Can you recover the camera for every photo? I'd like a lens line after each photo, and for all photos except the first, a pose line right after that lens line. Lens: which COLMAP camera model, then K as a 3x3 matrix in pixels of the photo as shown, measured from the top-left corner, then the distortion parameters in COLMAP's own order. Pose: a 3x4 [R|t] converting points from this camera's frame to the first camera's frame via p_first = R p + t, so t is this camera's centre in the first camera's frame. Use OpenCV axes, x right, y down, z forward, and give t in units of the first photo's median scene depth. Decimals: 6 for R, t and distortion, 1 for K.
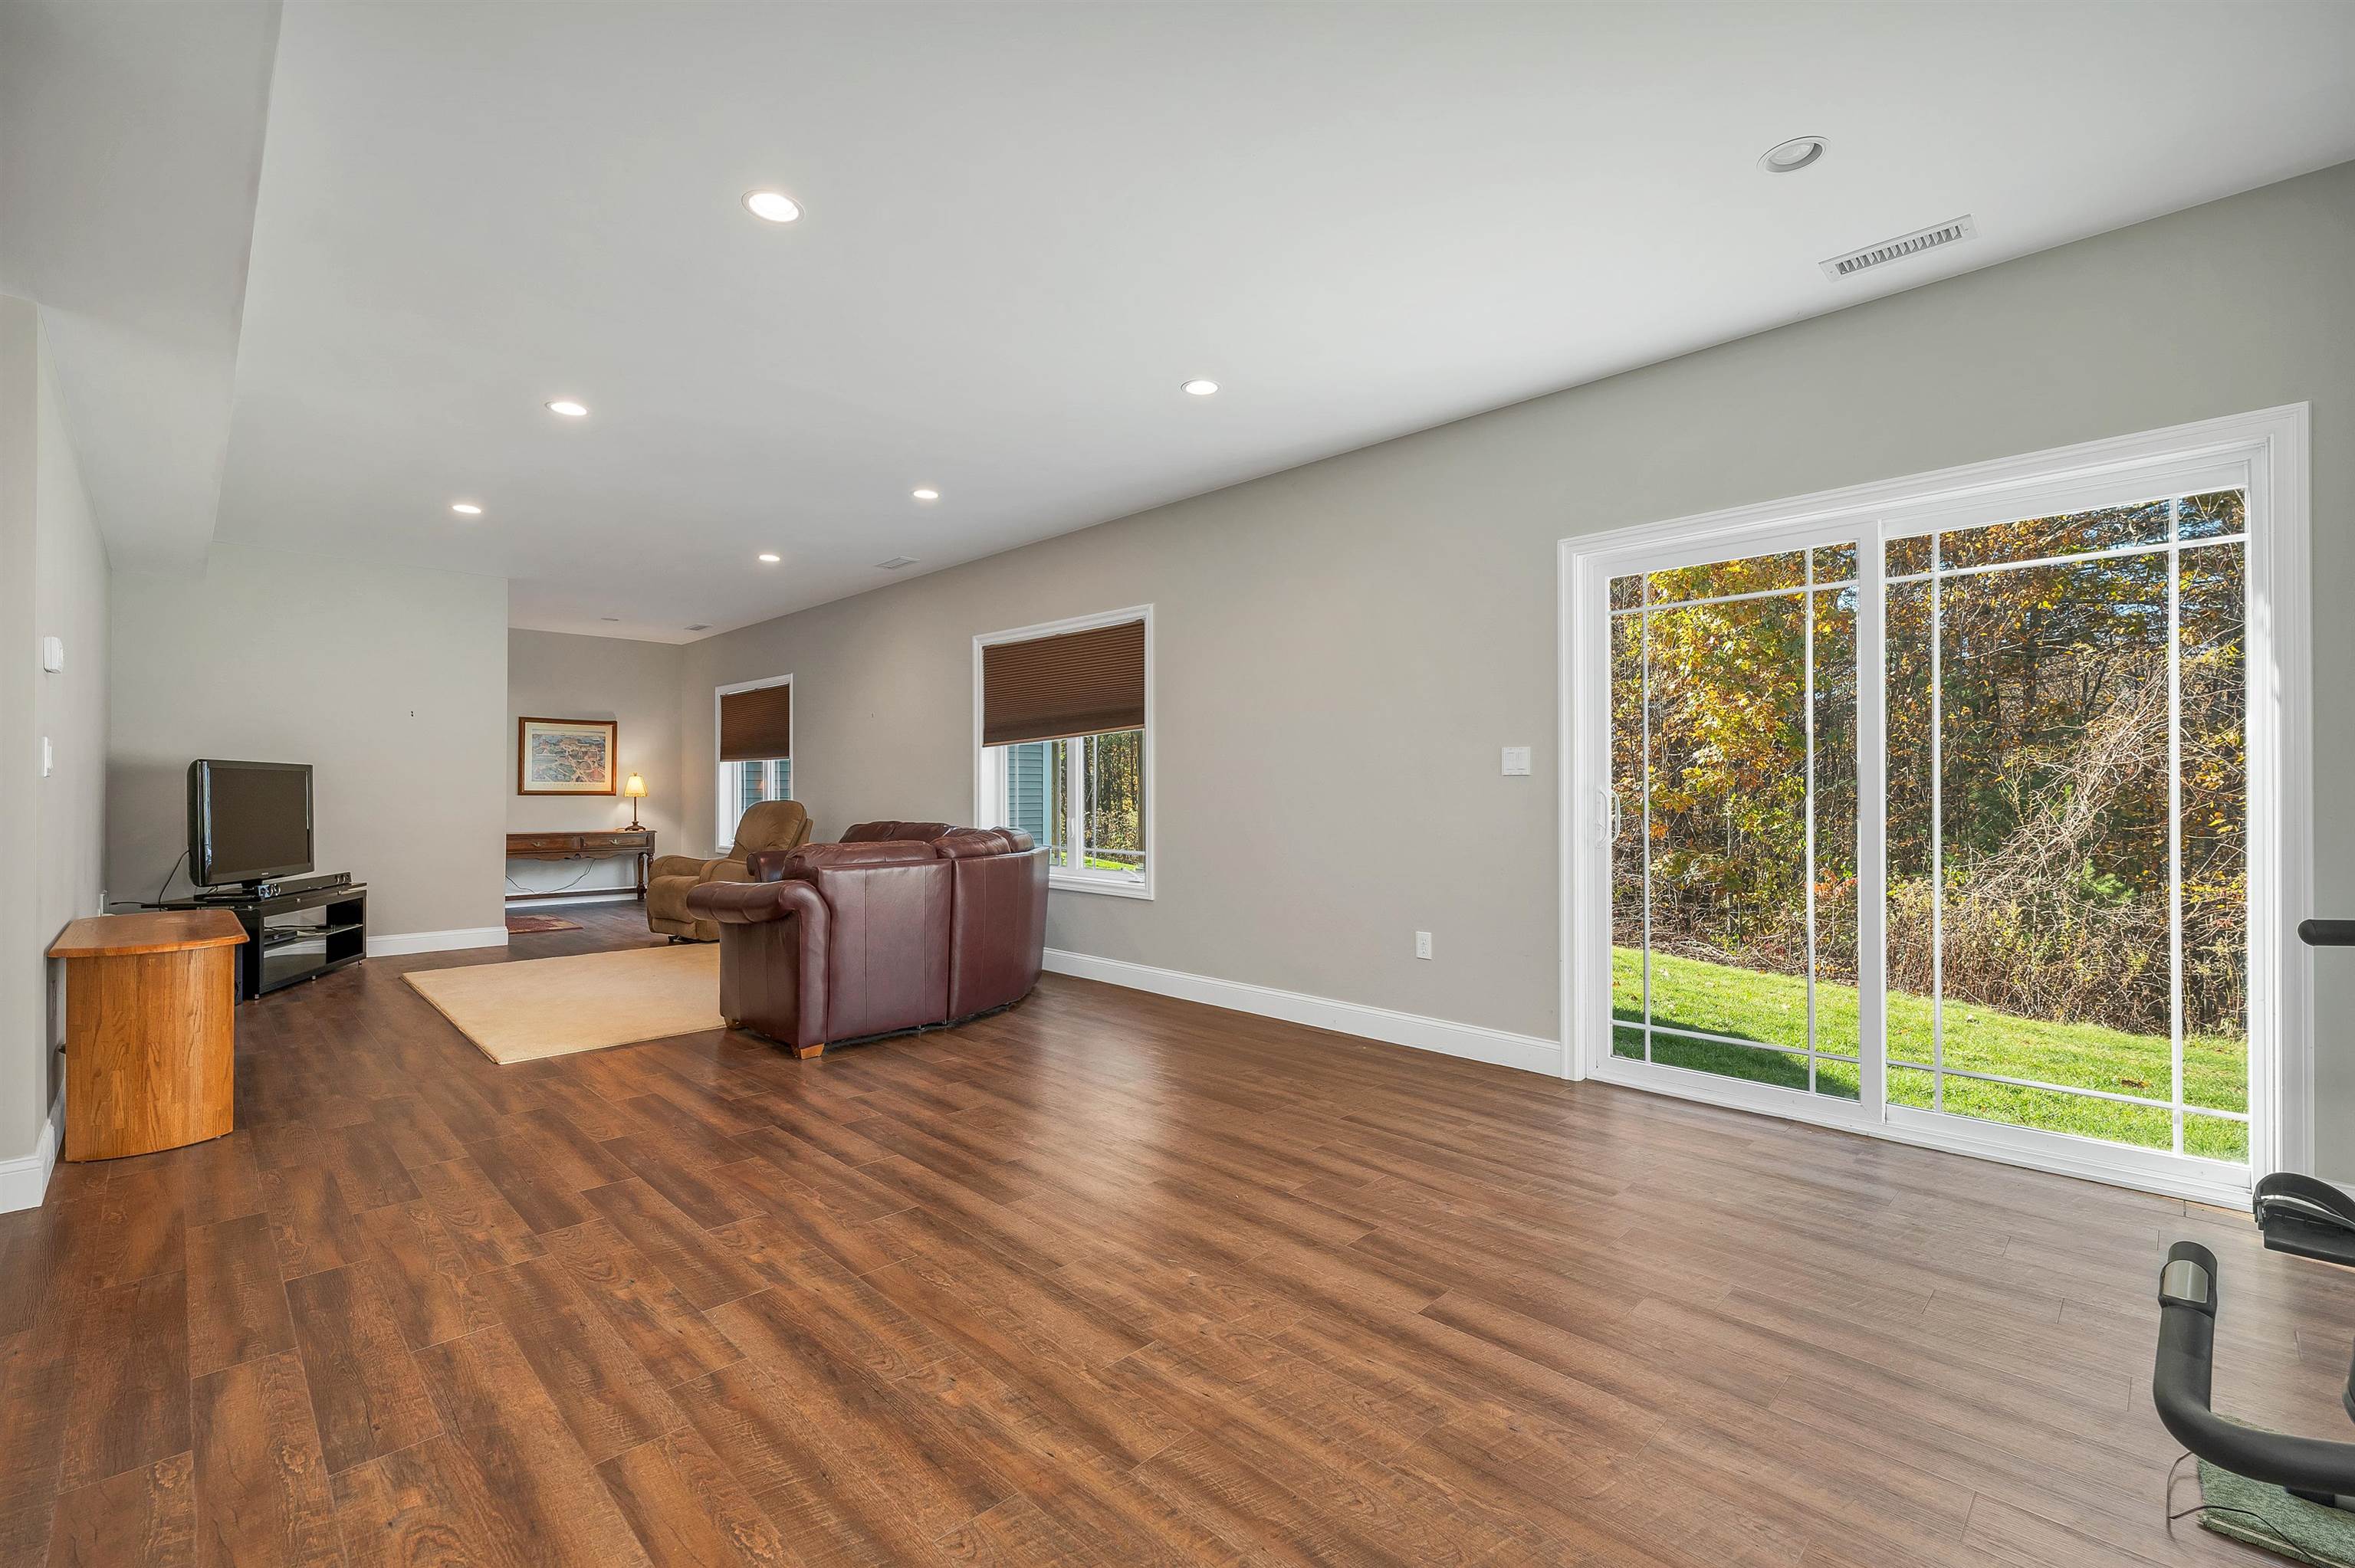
lens RADIAL K [[988.4, 0, 1181.0], [0, 988.4, 805.9], [0, 0, 1]] dist [0.001197, 0.000575]
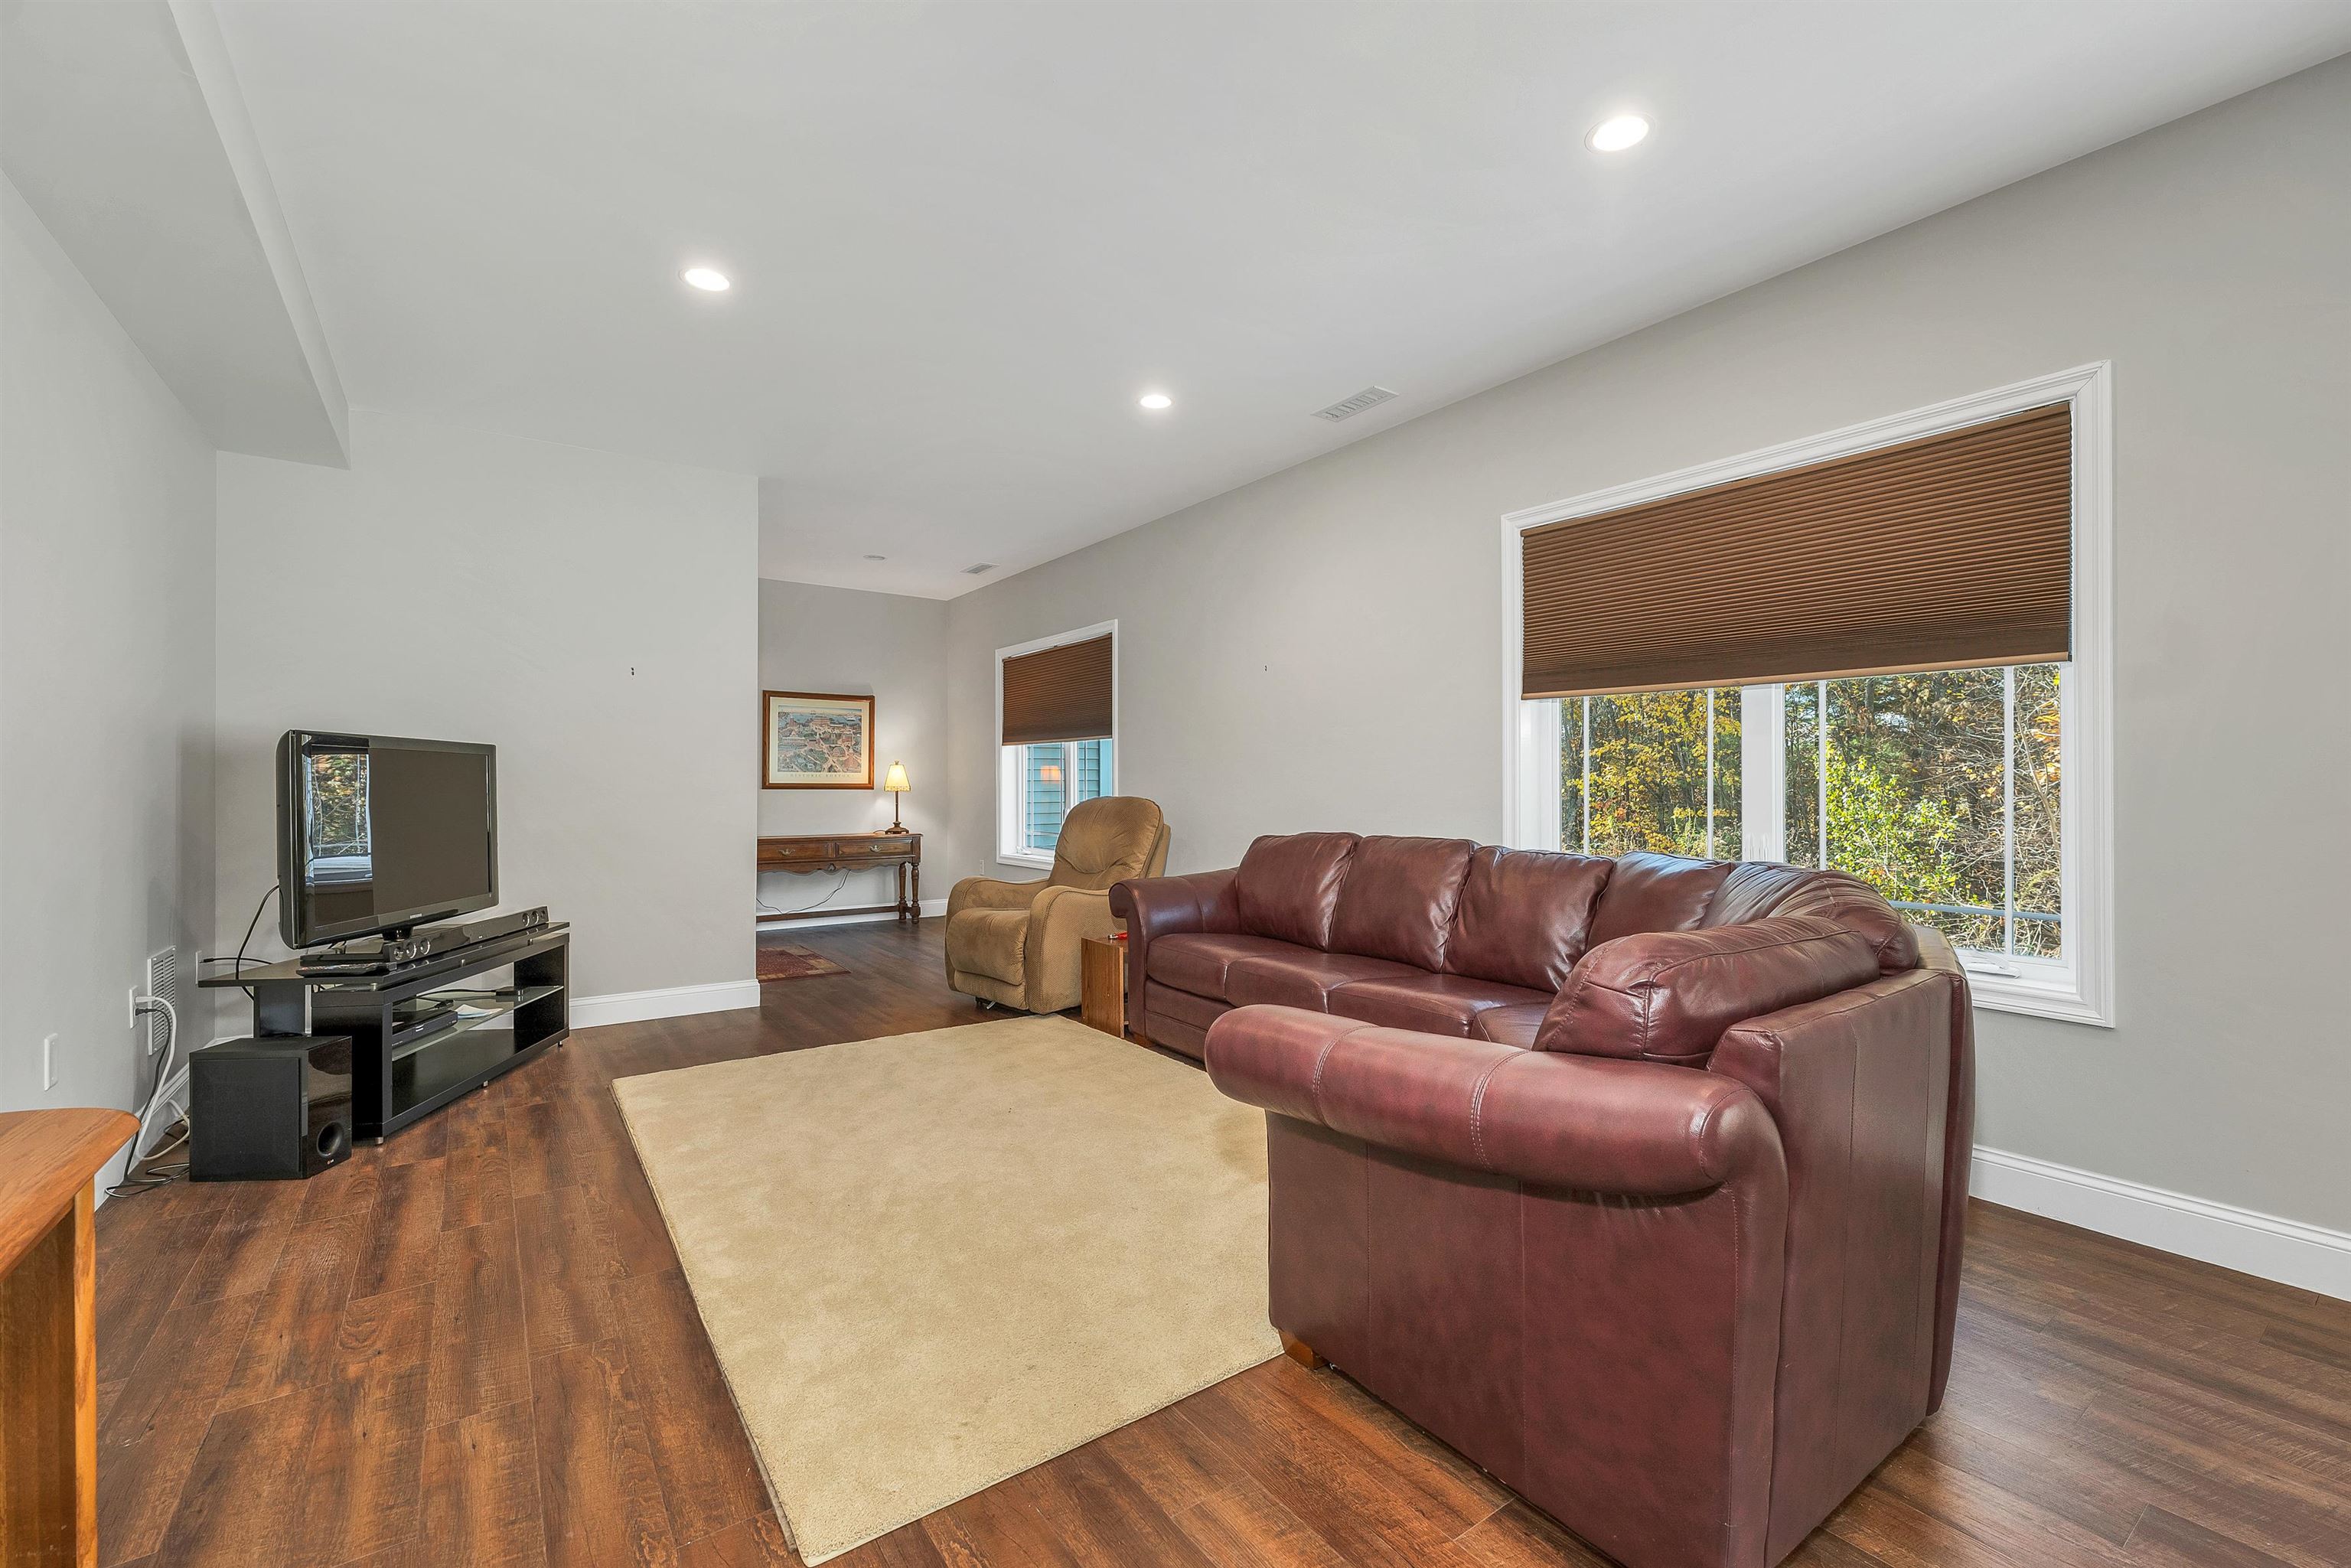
lens RADIAL K [[965.4, 0, 1181.8], [0, 965.4, 795.1], [0, 0, 1]] dist [0.000594, 0.000203]
pose [[0.986803, 0.000011, -0.161924, -0.250691], [-0.000468, 0.999996, -0.002788, -0.004475], [0.161923, 0.002827, 0.986799, 0.341134]]
